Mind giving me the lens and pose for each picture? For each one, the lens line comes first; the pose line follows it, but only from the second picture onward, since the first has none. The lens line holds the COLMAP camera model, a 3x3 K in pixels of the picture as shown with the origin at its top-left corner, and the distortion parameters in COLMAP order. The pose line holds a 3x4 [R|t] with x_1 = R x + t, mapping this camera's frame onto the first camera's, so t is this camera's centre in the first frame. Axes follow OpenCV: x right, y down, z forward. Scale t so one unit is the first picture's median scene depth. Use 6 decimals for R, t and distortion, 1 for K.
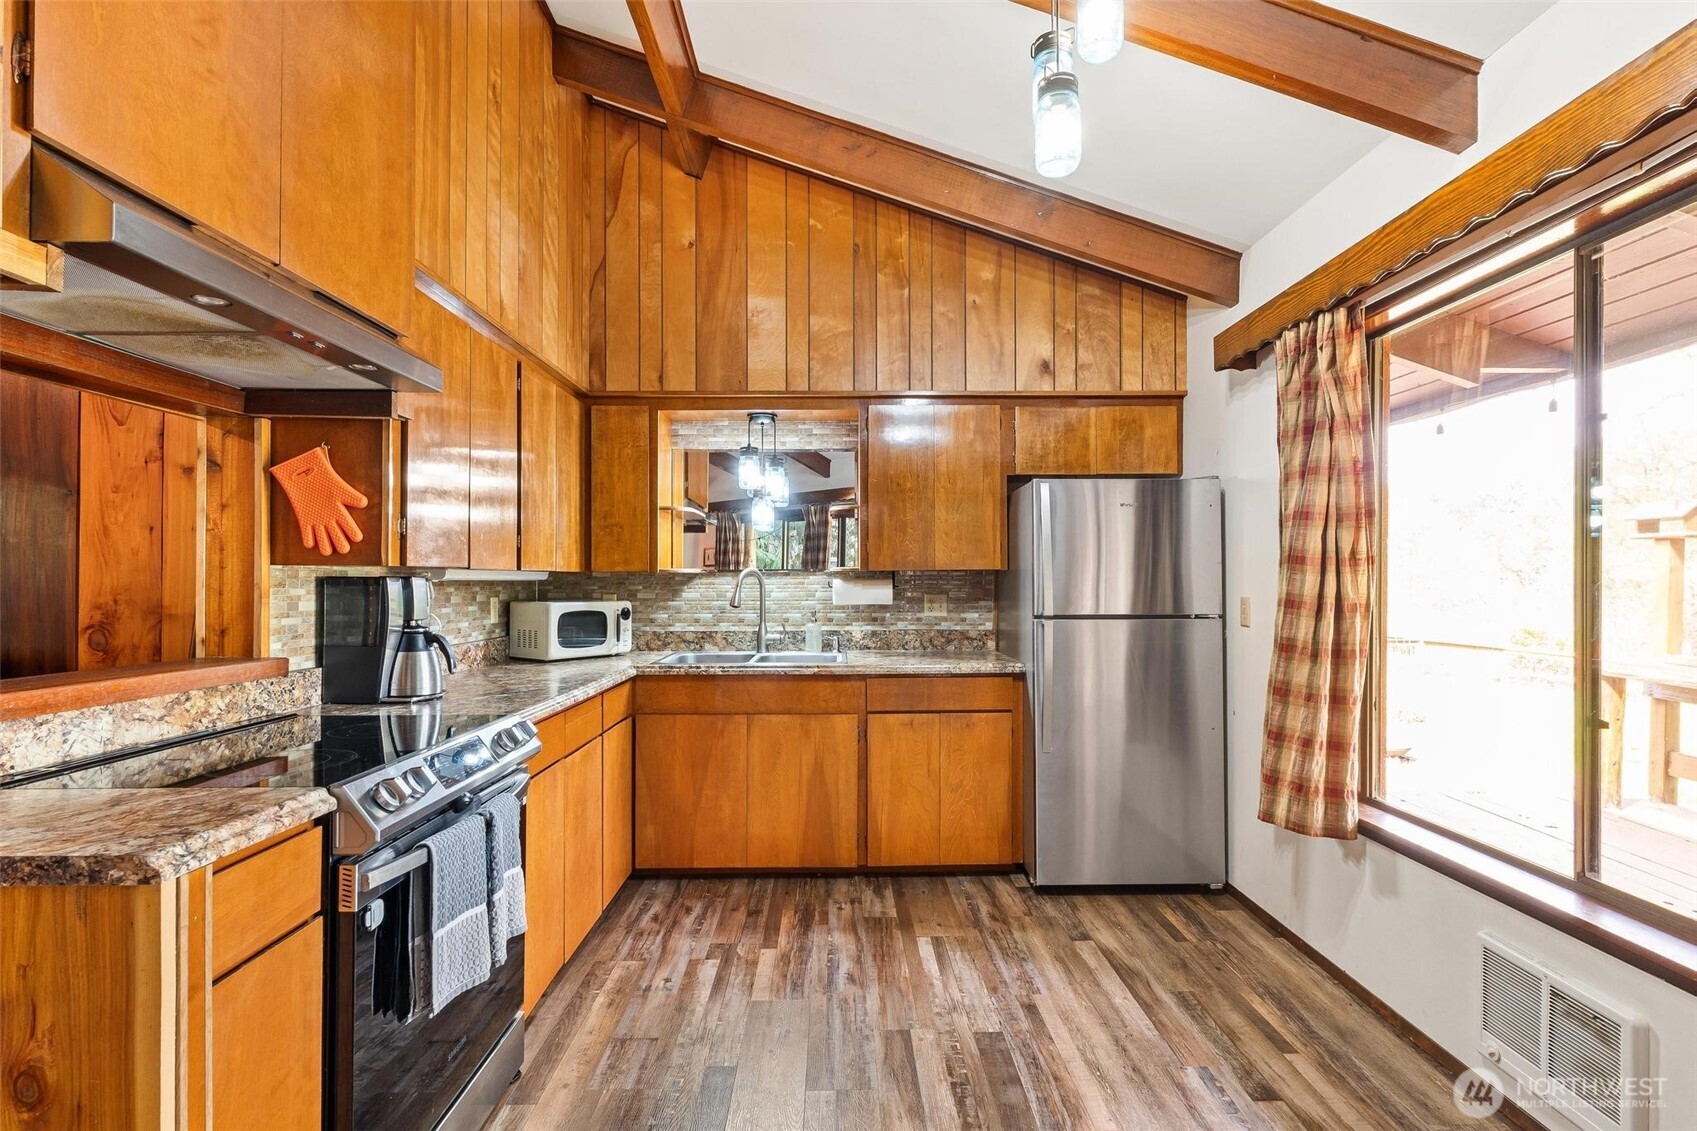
lens RADIAL K [[818.4, 0, 856.7], [0, 818.4, 577.2], [0, 0, 1]] dist [0.002828, 0.000996]
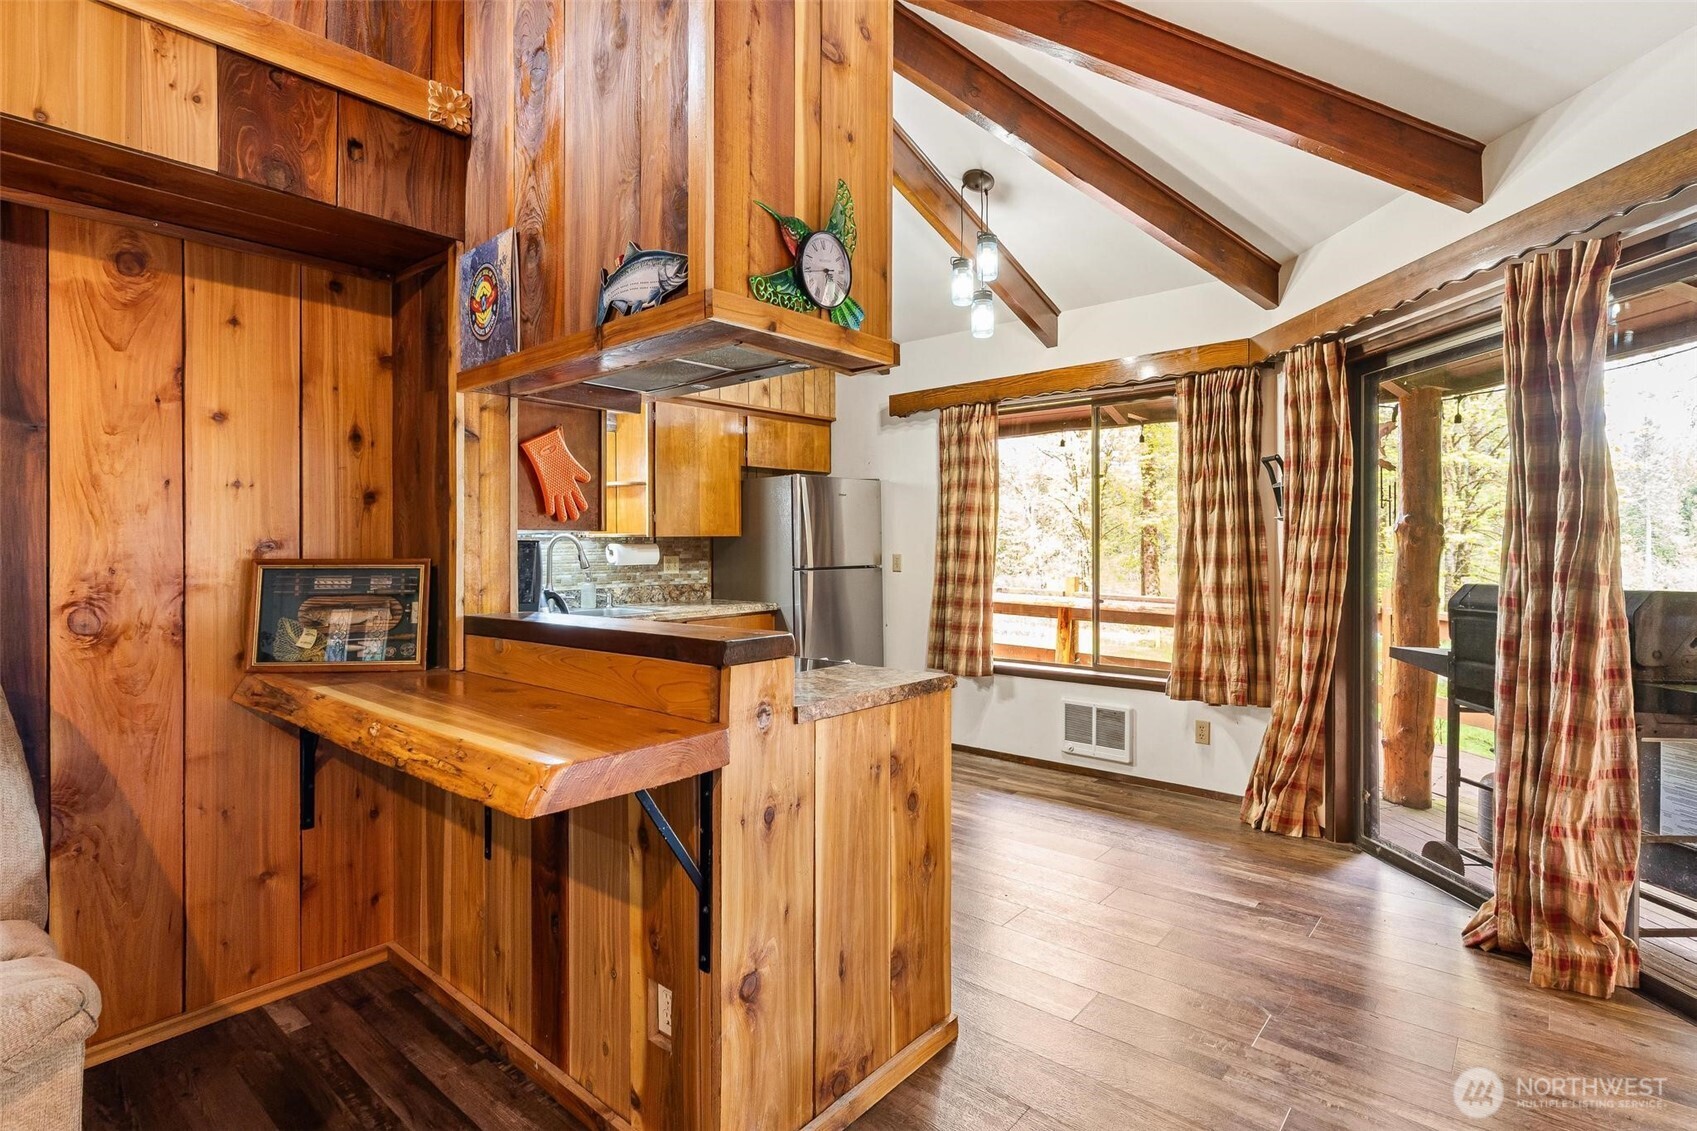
lens RADIAL K [[818.4, 0, 883.2], [0, 818.4, 549.5], [0, 0, 1]] dist [0.002828, 0.000996]
pose [[0.658430, -0.006853, 0.752610, -1.008859], [0.001931, 0.999971, 0.007416, 0.004159], [-0.752639, -0.003430, 0.658424, -0.088095]]
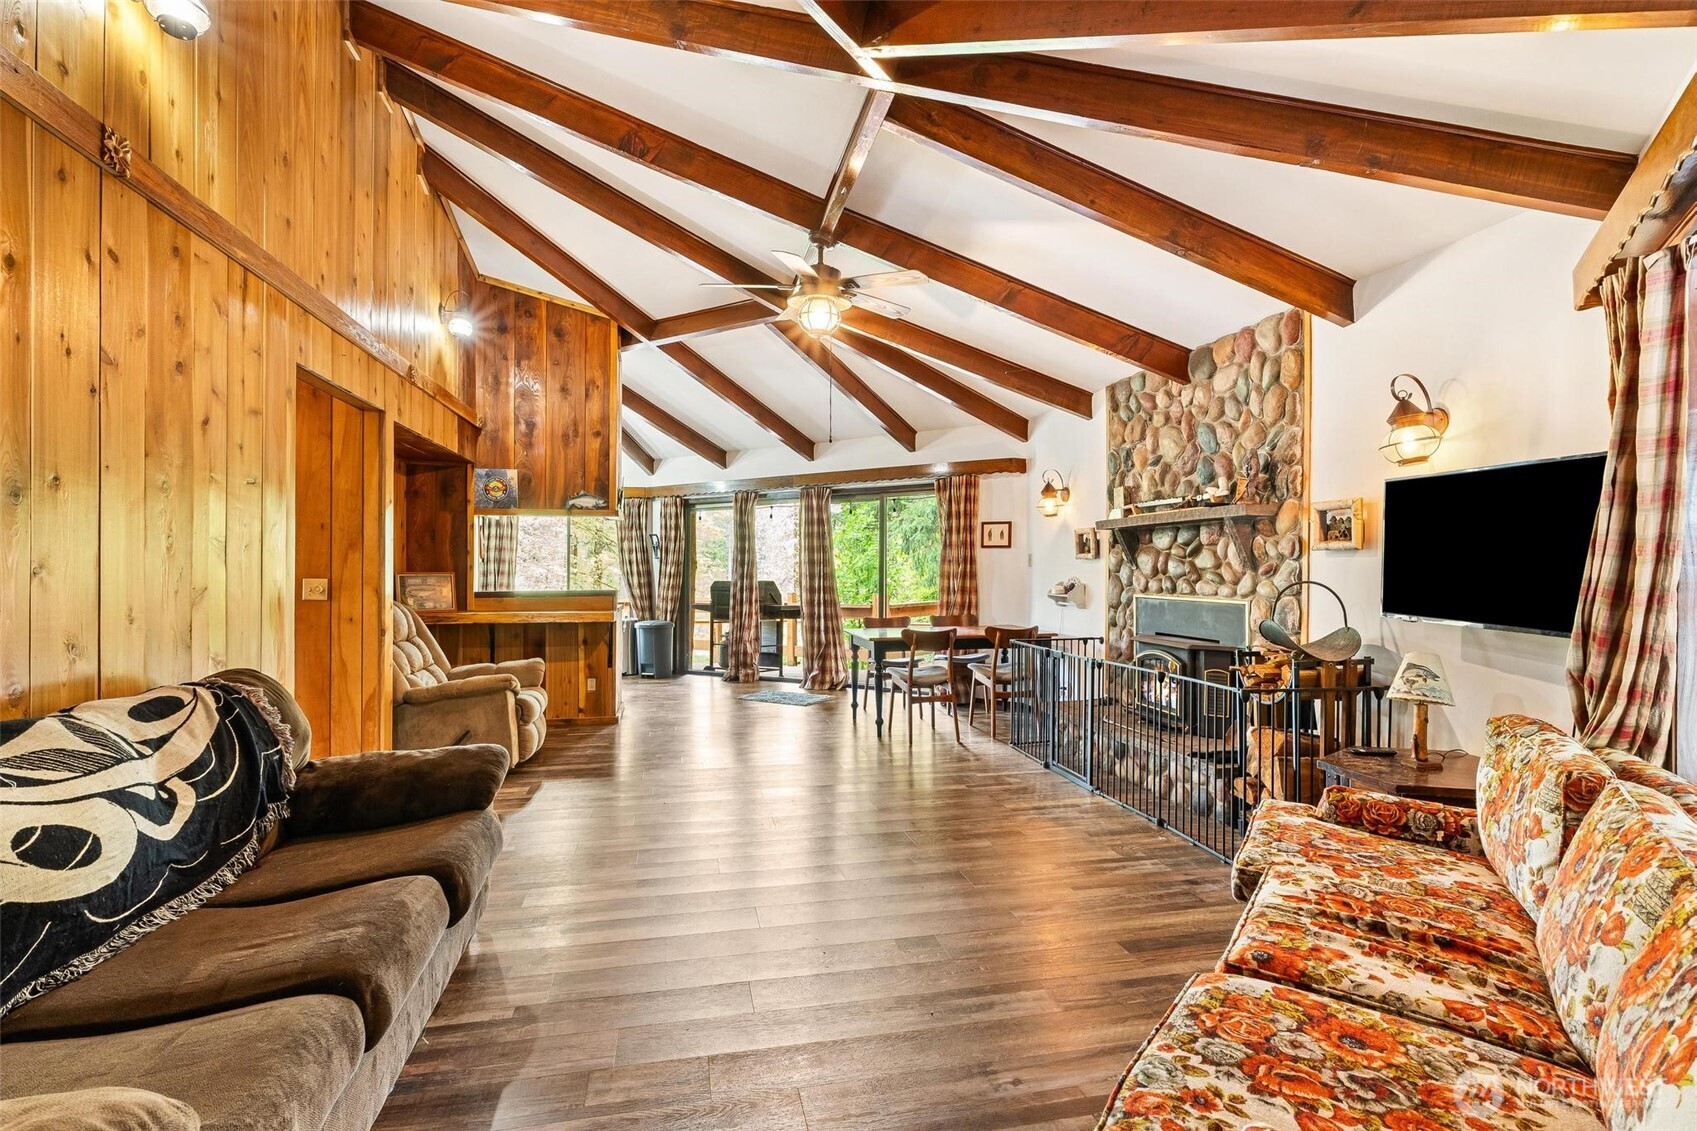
lens RADIAL K [[818.4, 0, 858.7], [0, 818.4, 571.8], [0, 0, 1]] dist [0.002828, 0.000996]
pose [[-0.191792, -0.007562, 0.981406, -6.104054], [-0.007600, 0.999952, 0.006220, -0.015041], [-0.981406, -0.006265, -0.191840, 0.409613]]
